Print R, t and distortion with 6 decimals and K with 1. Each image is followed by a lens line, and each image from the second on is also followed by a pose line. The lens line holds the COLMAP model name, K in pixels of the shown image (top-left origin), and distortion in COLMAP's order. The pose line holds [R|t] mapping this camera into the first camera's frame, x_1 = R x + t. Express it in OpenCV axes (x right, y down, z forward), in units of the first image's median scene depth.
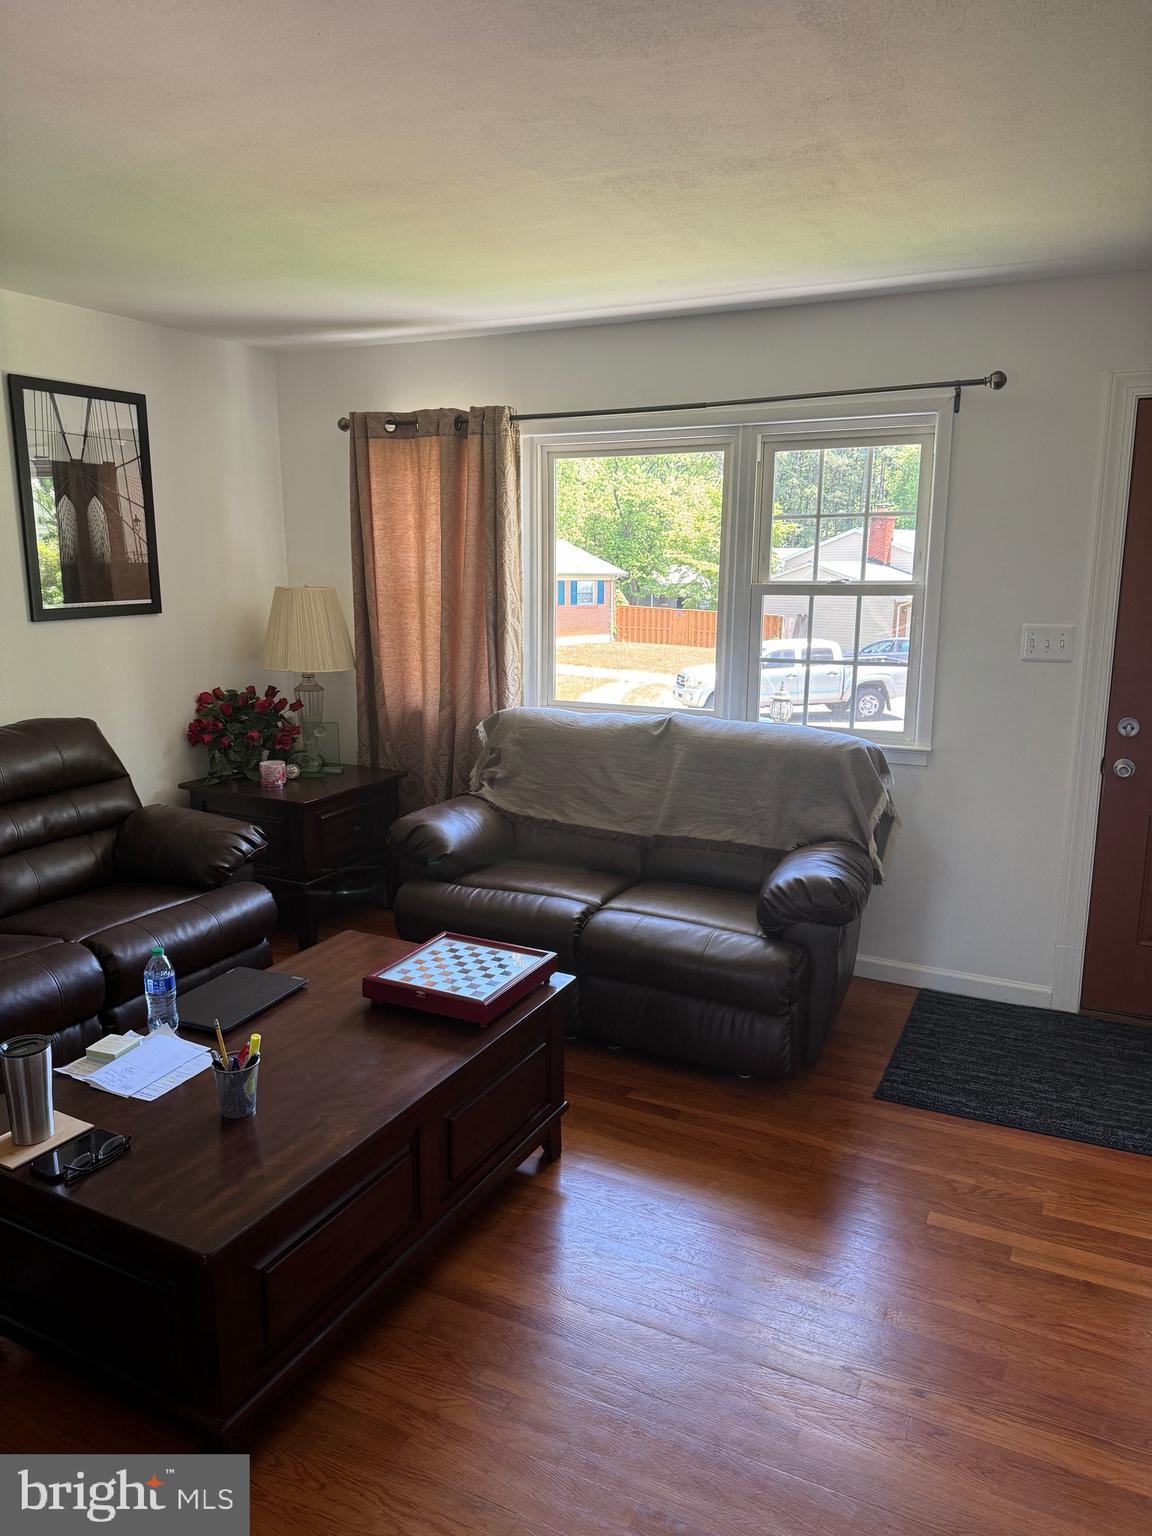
lens RADIAL K [[1087.0, 0, 582.3], [0, 1087.0, 764.7], [0, 0, 1]] dist [0.050474, -0.029705]
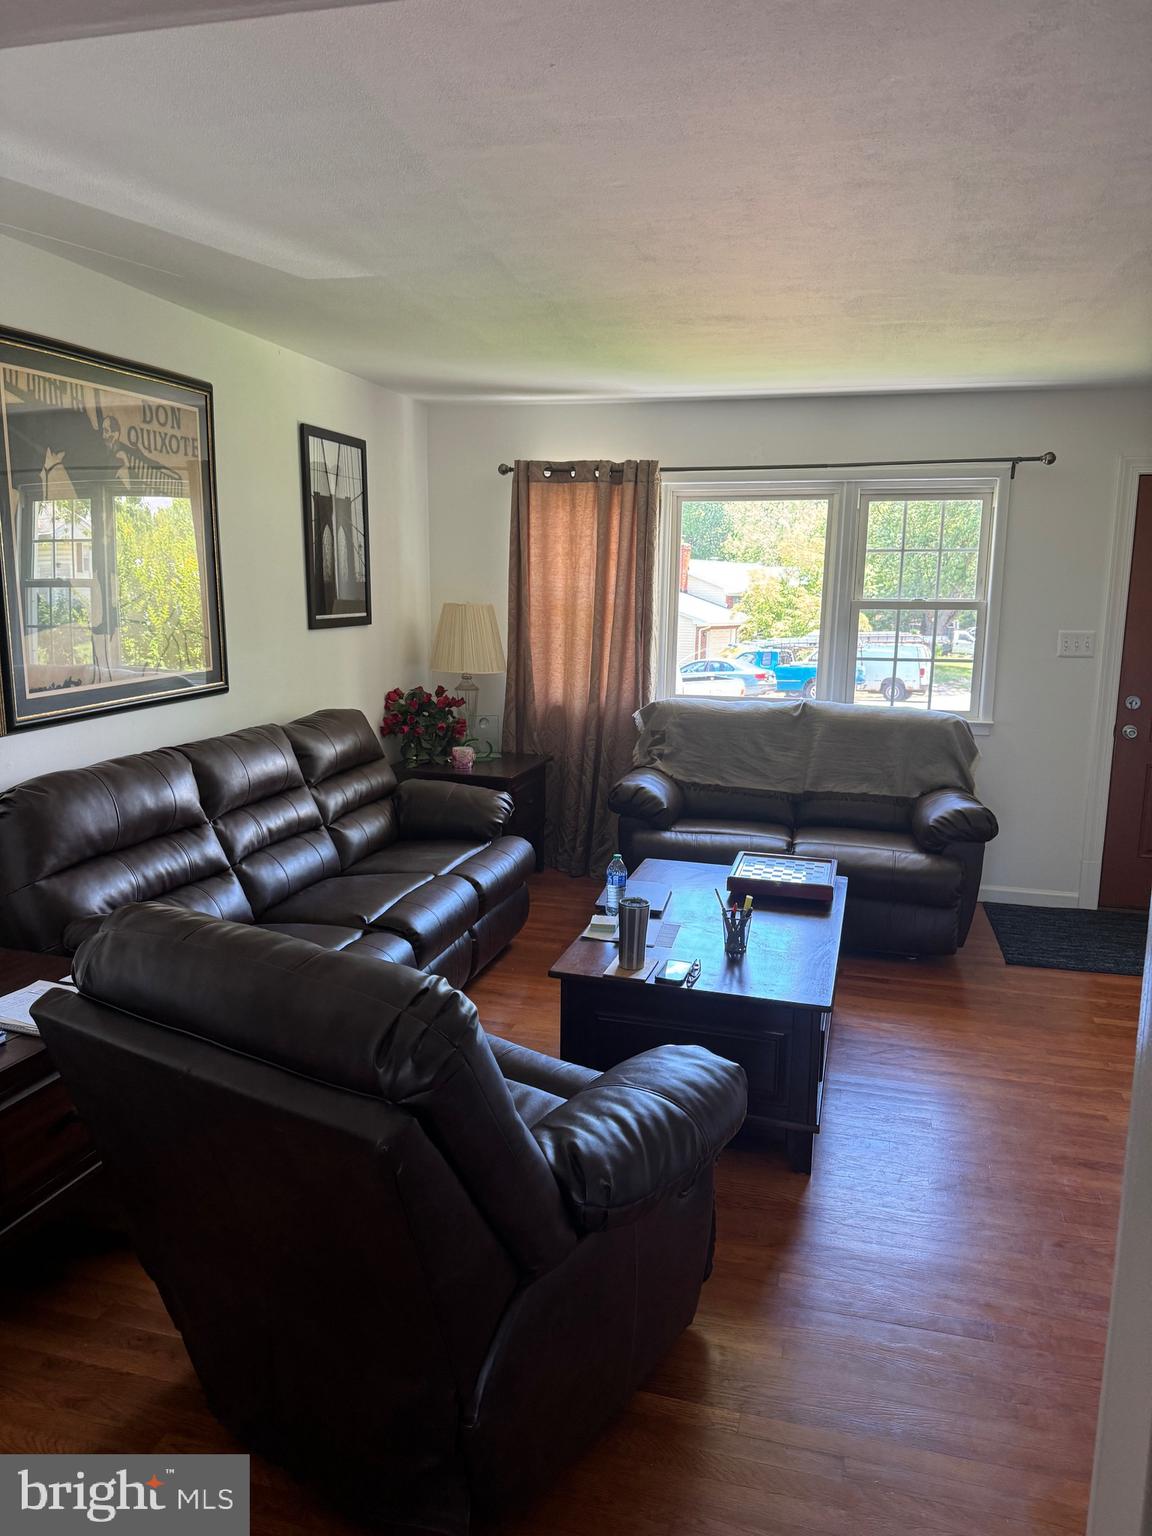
lens RADIAL K [[1087.0, 0, 566.3], [0, 1087.0, 772.2], [0, 0, 1]] dist [0.050474, -0.029705]
pose [[0.977675, -0.023738, 0.208778, -0.453894], [0.028079, 0.999446, -0.017855, 0.053043], [-0.208238, 0.023319, 0.977800, -0.209106]]
